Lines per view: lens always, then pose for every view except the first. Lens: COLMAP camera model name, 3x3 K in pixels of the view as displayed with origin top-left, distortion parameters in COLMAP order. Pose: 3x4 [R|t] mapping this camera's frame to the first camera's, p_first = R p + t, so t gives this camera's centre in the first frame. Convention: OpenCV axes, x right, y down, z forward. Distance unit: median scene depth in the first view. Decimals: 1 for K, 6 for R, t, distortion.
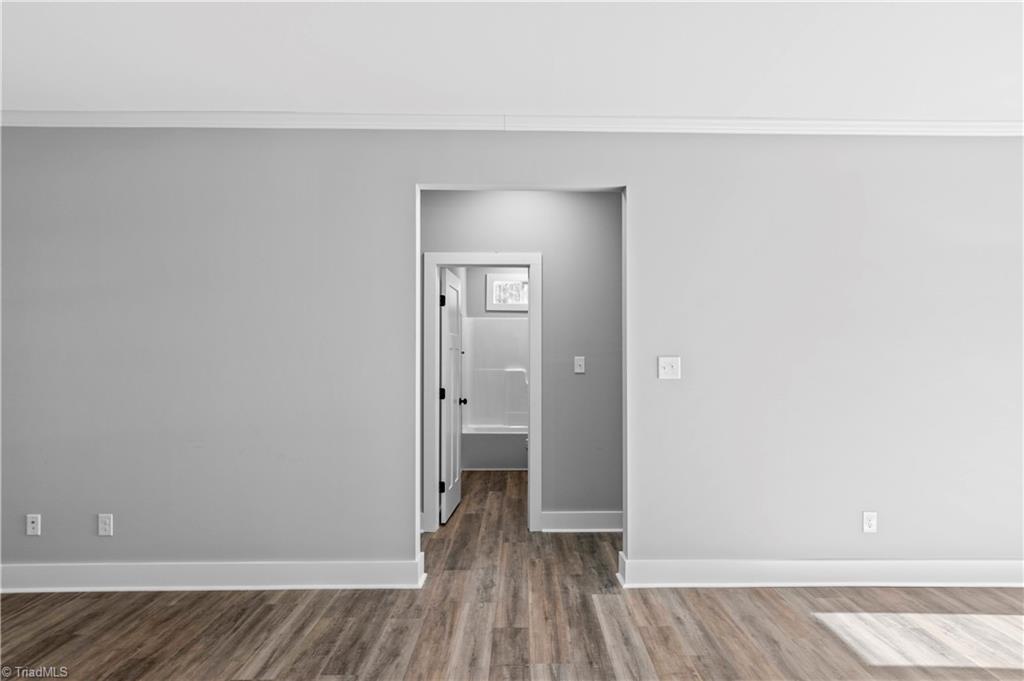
lens RADIAL K [[548.1, 0, 514.8], [0, 548.1, 363.4], [0, 0, 1]] dist [0.003598, -0.000299]
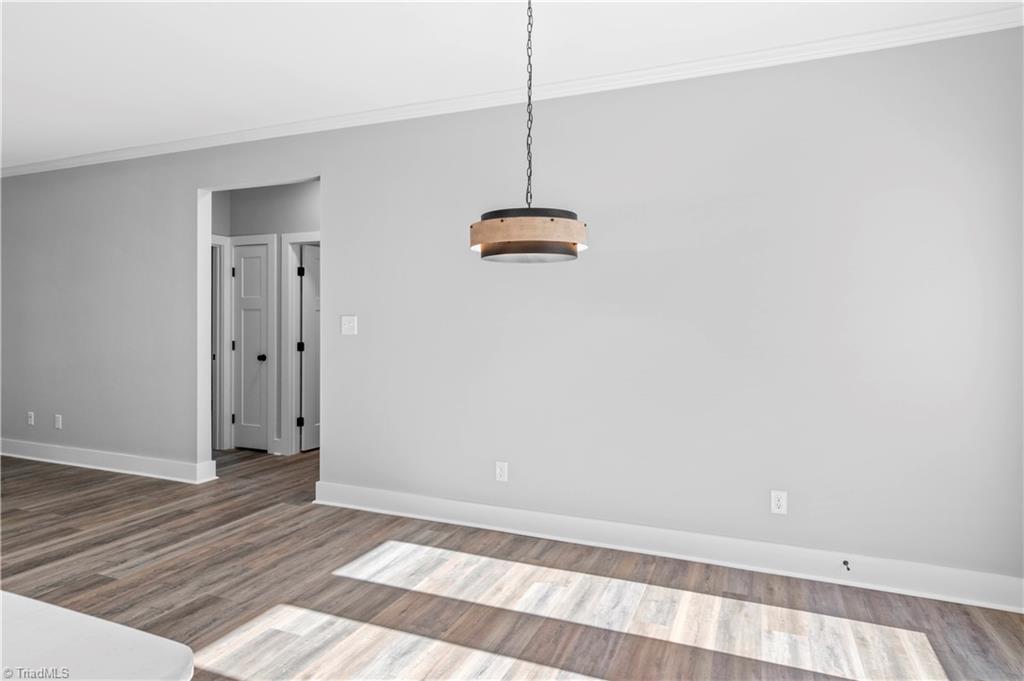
lens RADIAL K [[576.8, 0, 512.9], [0, 576.8, 330.2], [0, 0, 1]] dist [-0.000733, 0.000093]
pose [[0.921445, 0.010921, -0.388356, 1.138358], [-0.006203, 0.999891, 0.013399, 0.000450], [0.388460, -0.009937, 0.921412, -0.018945]]
